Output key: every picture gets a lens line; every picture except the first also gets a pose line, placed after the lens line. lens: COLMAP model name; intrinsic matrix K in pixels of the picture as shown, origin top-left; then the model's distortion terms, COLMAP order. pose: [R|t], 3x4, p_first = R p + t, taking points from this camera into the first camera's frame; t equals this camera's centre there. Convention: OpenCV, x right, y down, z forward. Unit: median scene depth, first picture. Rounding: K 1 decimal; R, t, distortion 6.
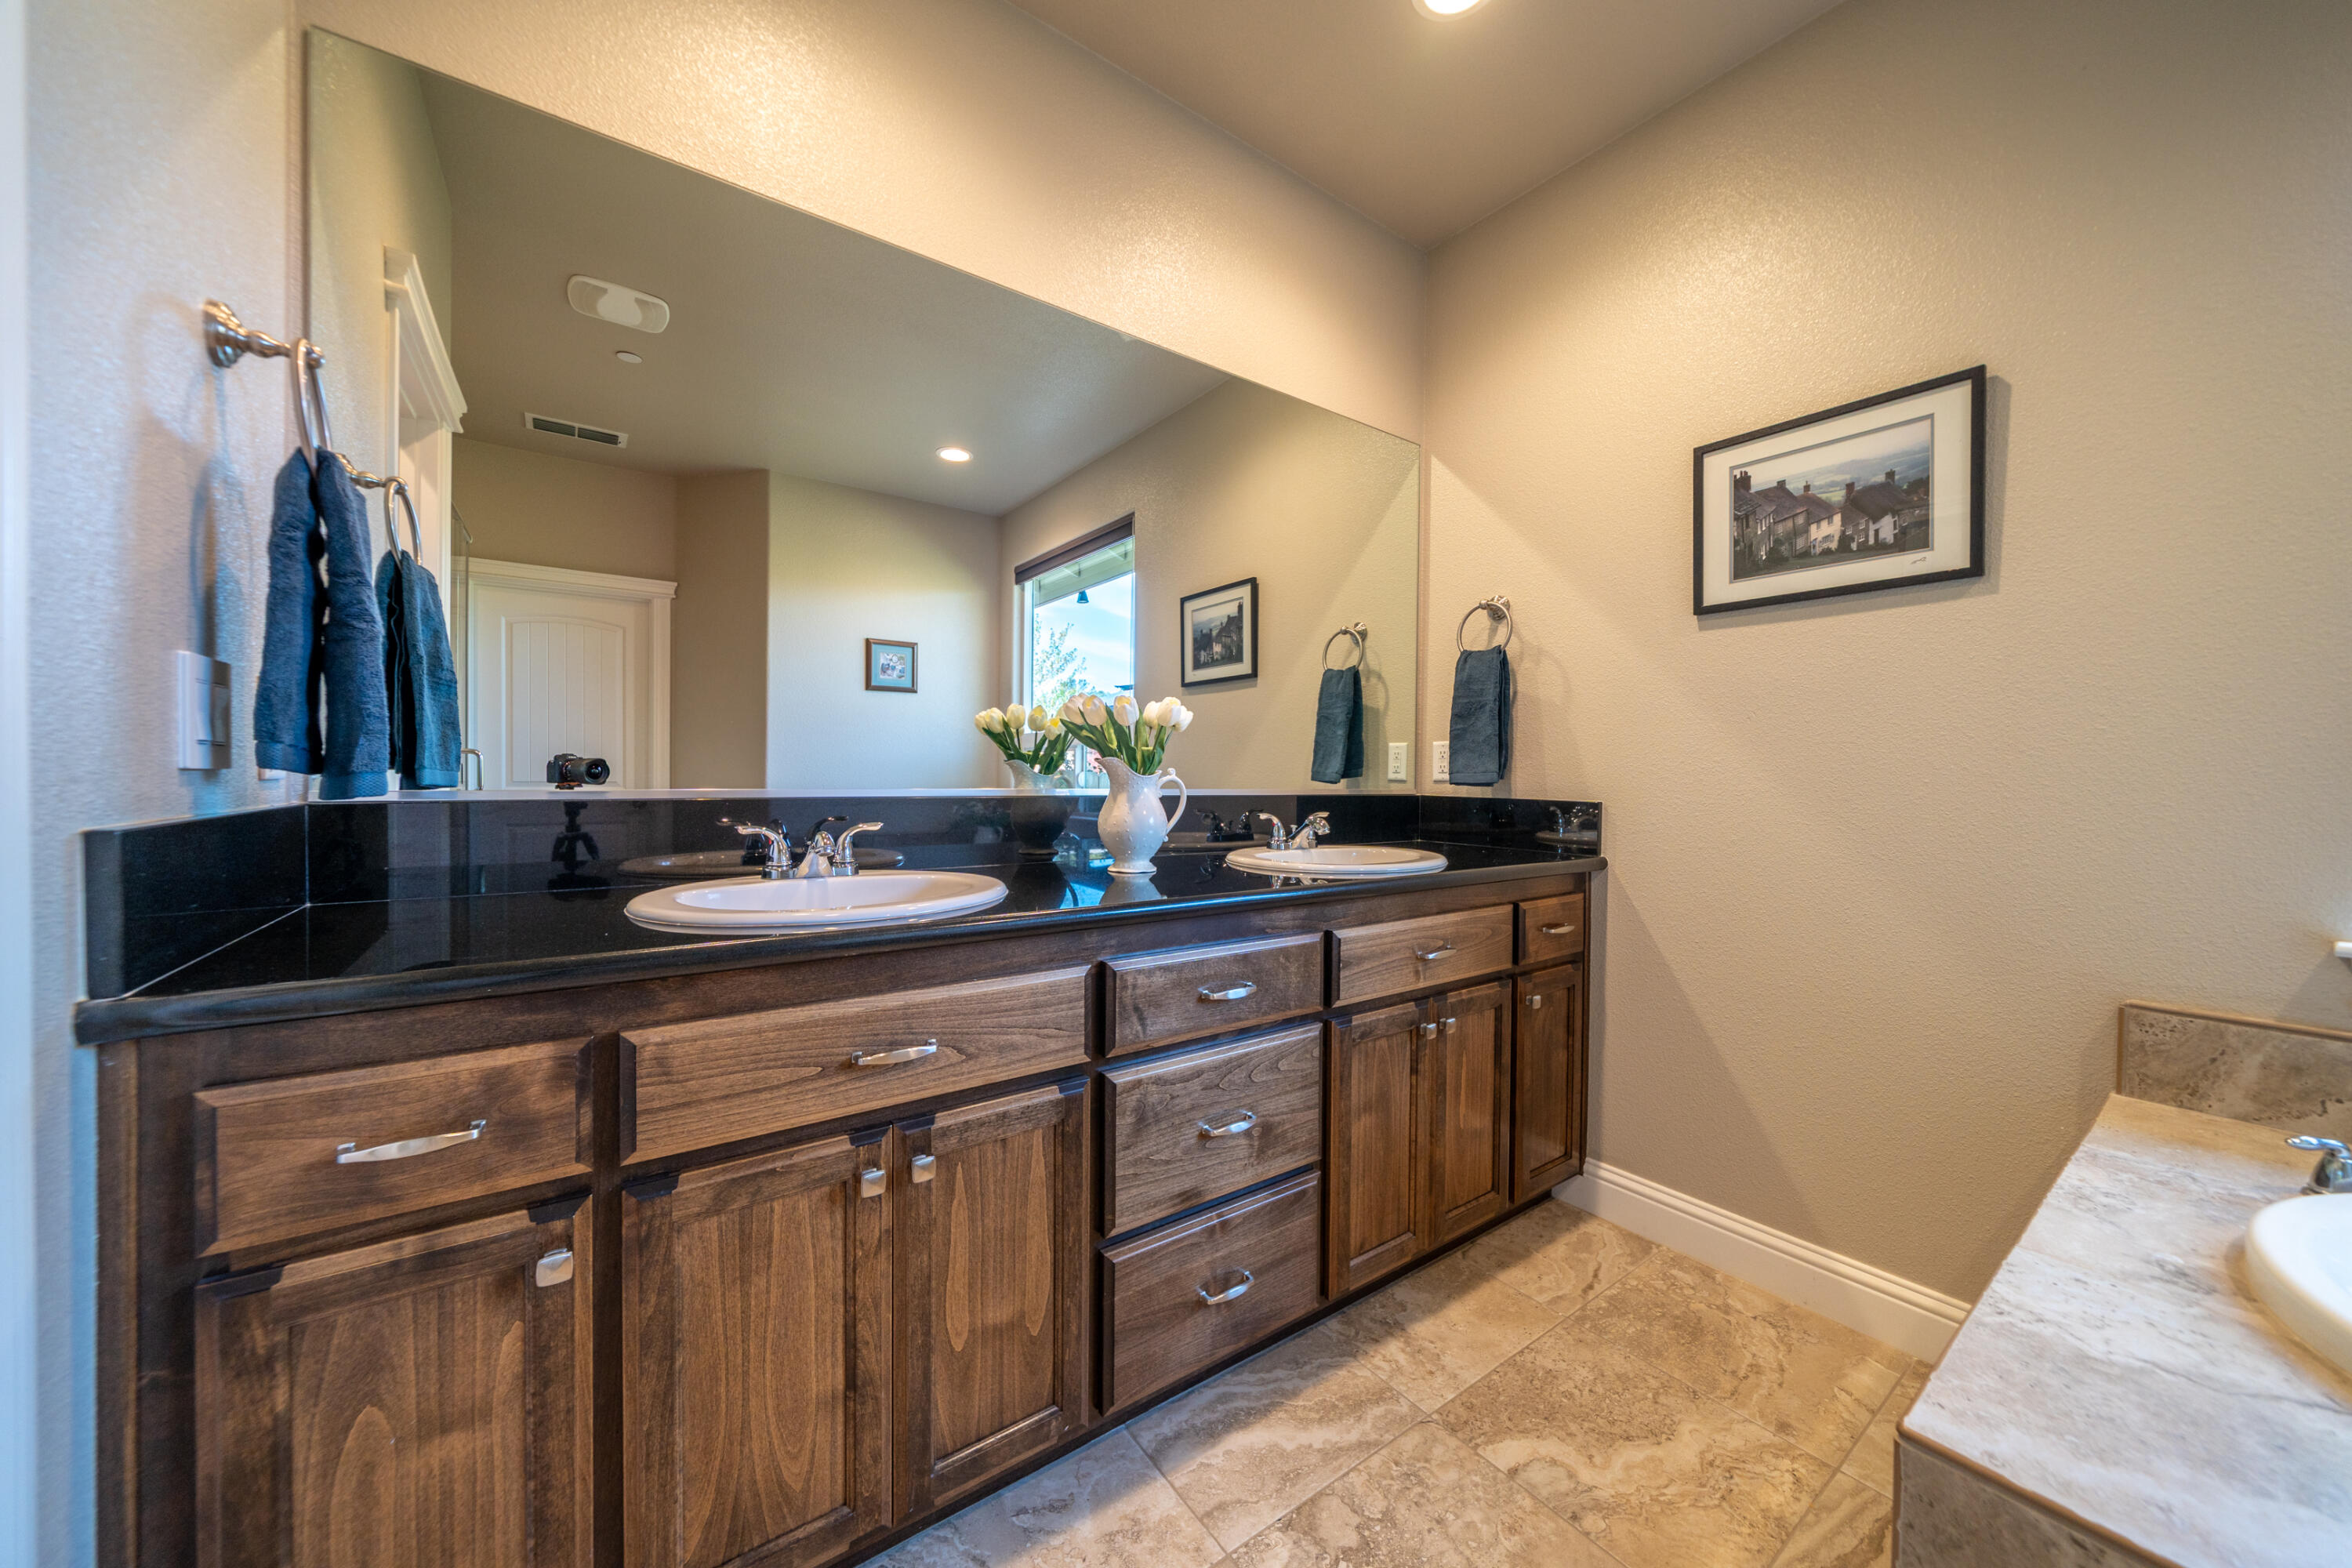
lens RADIAL K [[810.3, 0, 1176.5], [0, 810.3, 789.1], [0, 0, 1]] dist [-0.004923, -0.000057]
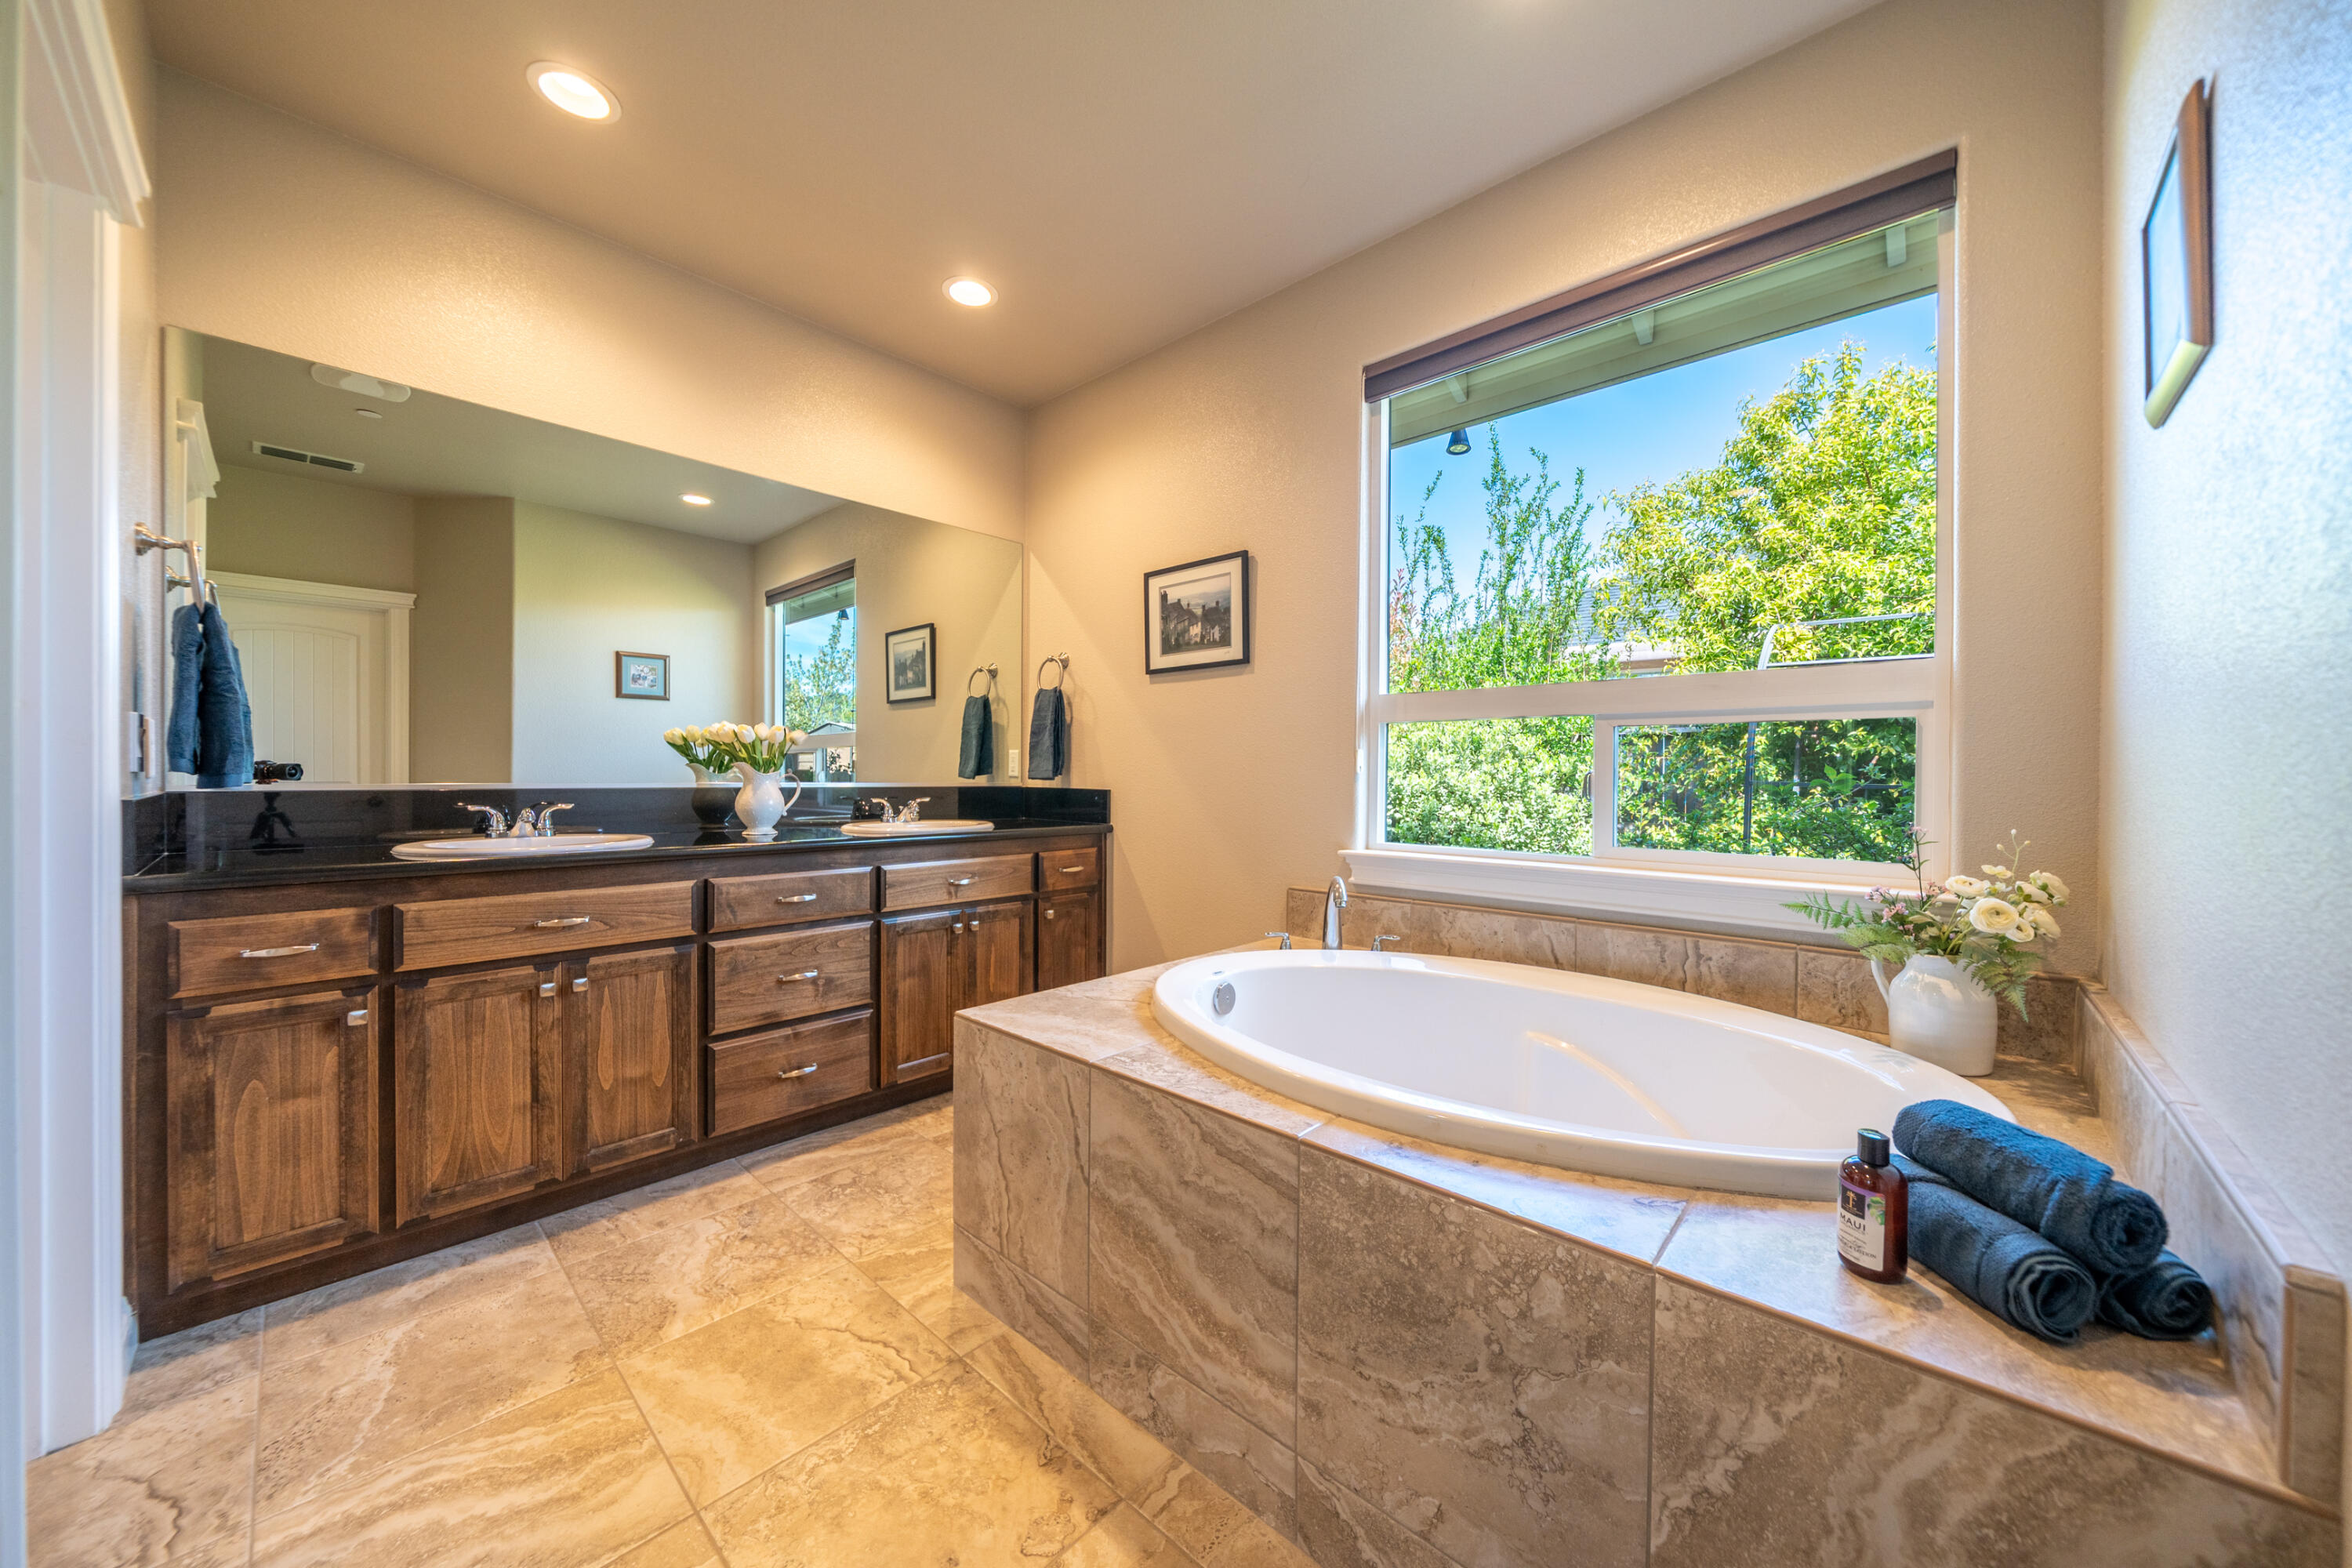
lens RADIAL K [[808.1, 0, 1180.2], [0, 808.1, 782.9], [0, 0, 1]] dist [-0.003912, -0.000293]
pose [[0.978266, -0.006784, 0.207245, 0.552854], [0.007910, 0.999958, -0.004606, 0.019271], [-0.207205, 0.006145, 0.978278, -0.931222]]
